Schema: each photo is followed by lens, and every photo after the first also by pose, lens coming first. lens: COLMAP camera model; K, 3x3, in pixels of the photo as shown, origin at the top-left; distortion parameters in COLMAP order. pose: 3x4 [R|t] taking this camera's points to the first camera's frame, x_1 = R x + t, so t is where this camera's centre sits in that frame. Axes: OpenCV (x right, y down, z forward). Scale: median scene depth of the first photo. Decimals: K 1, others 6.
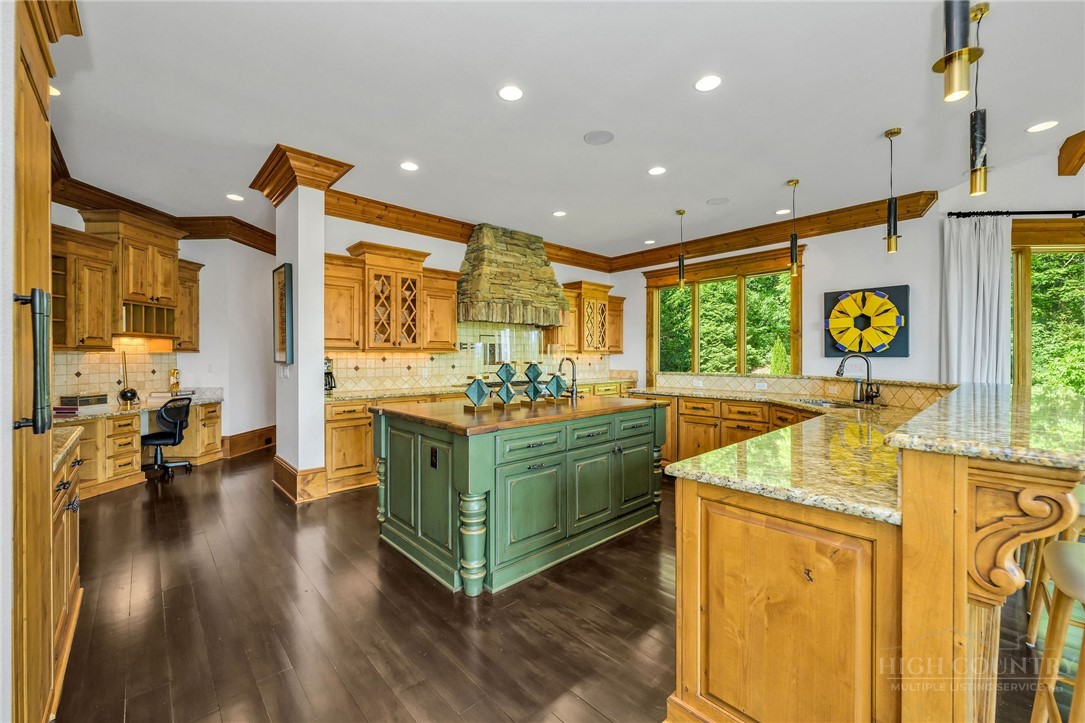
lens RADIAL K [[433.9, 0, 542.5], [0, 433.9, 361.5], [0, 0, 1]] dist [-0.000434, 0.000085]
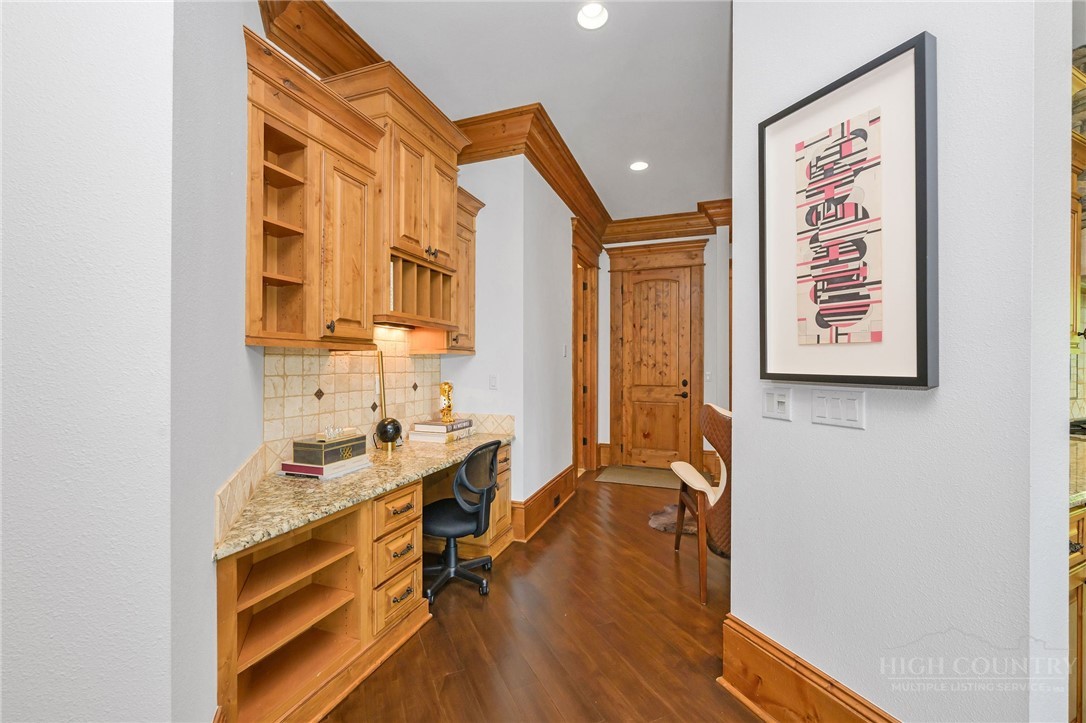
lens RADIAL K [[425.0, 0, 544.0], [0, 425.0, 366.0], [0, 0, 1]] dist [-0.001029, -0.000085]
pose [[0.958656, 0.004653, -0.284529, -0.583464], [-0.006035, 0.999974, -0.003982, -0.003312], [0.284503, 0.005534, 0.958659, 0.514302]]
